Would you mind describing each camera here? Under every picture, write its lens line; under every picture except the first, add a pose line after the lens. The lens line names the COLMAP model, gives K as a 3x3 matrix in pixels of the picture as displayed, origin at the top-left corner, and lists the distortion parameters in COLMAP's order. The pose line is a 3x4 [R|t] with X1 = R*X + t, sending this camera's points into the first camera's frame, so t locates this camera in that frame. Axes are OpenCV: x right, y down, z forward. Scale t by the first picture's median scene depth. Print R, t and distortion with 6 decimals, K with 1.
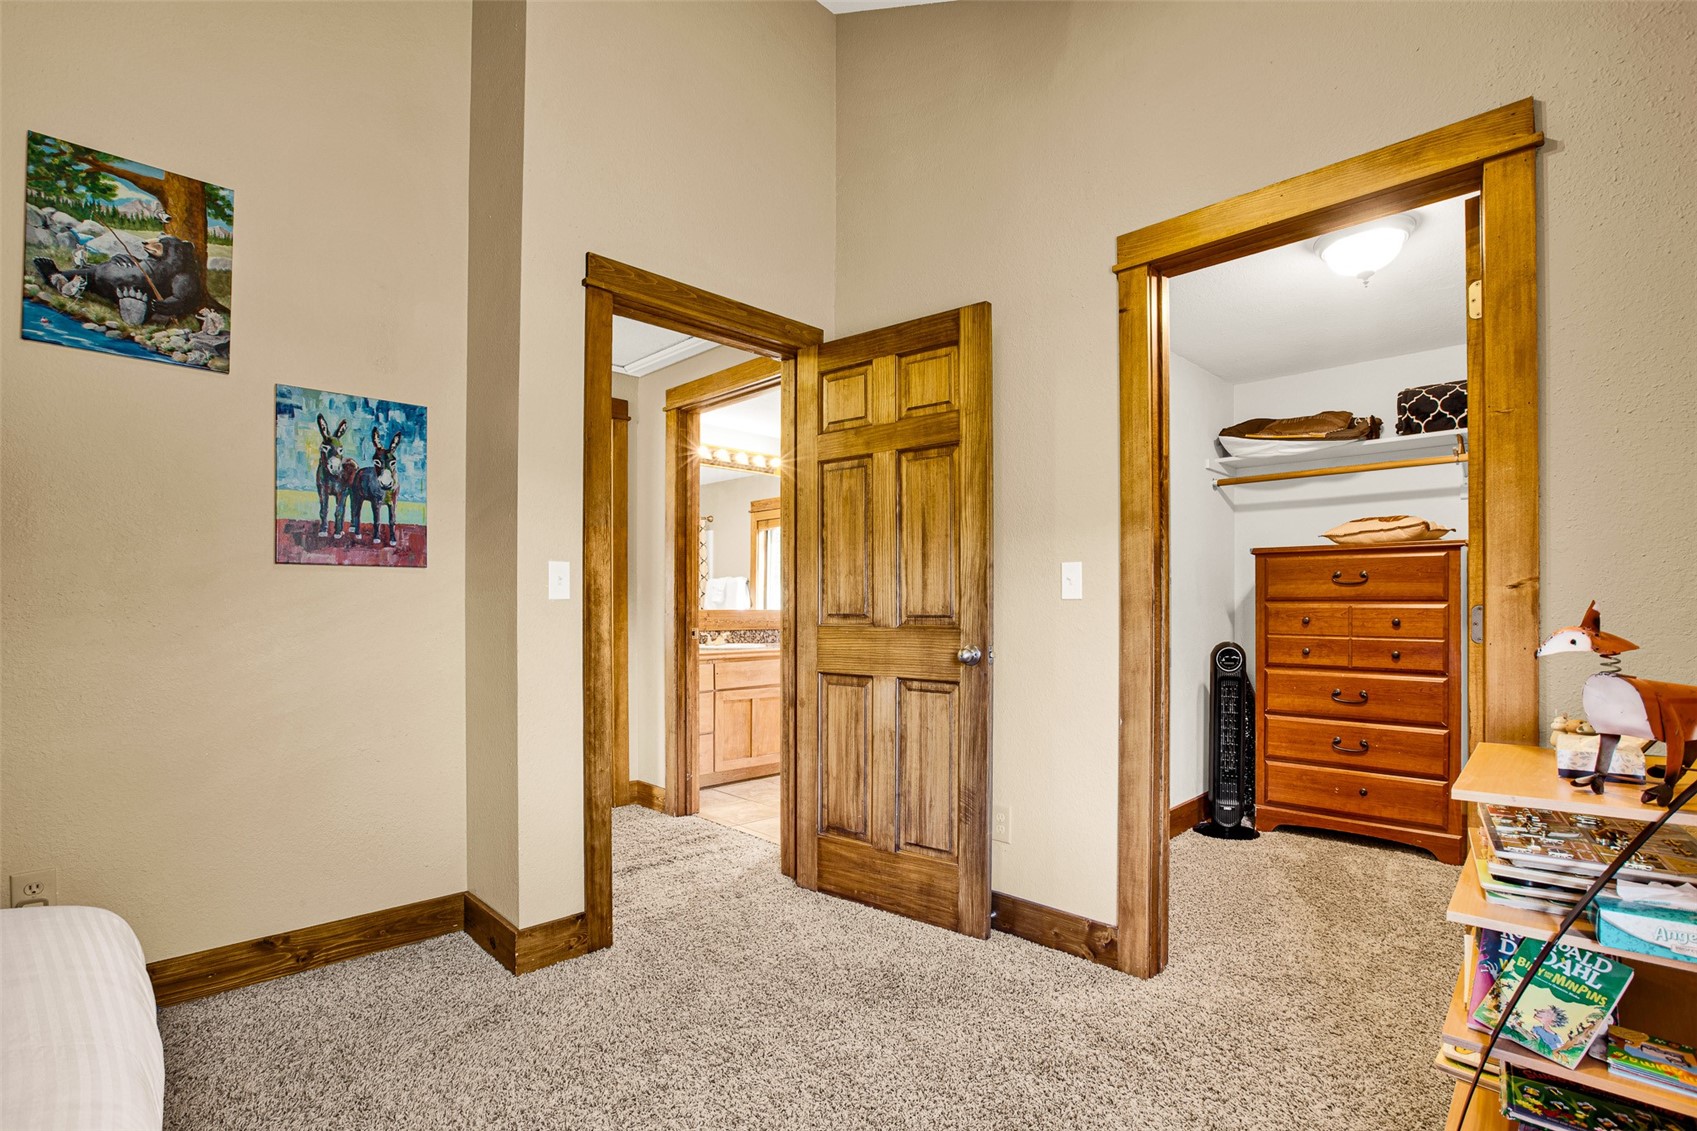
lens RADIAL K [[807.2, 0, 831.3], [0, 807.2, 614.7], [0, 0, 1]] dist [-0.029636, 0.003463]
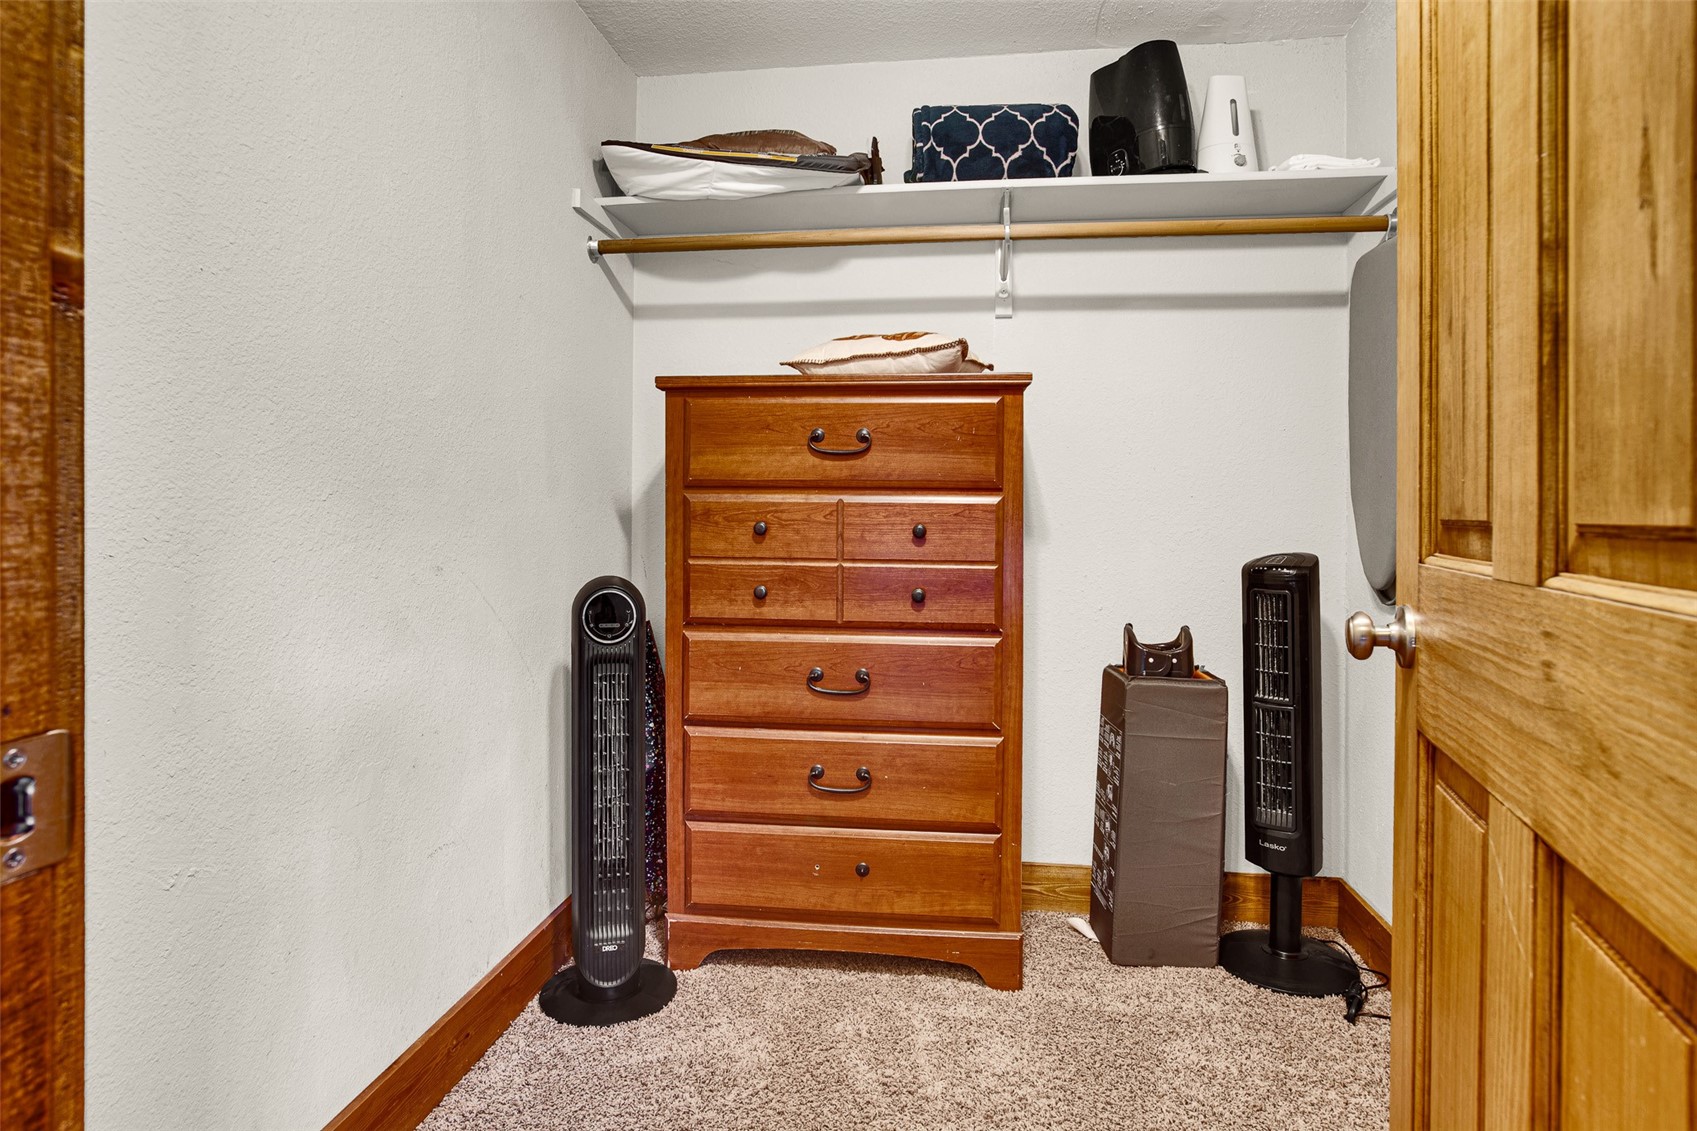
lens RADIAL K [[807.2, 0, 849.2], [0, 807.2, 547.8], [0, 0, 1]] dist [-0.029636, 0.003463]
pose [[0.774738, -0.007837, 0.632233, 0.331889], [-0.003780, 0.999848, 0.017025, 0.010649], [-0.632271, -0.015580, 0.774591, 0.596615]]
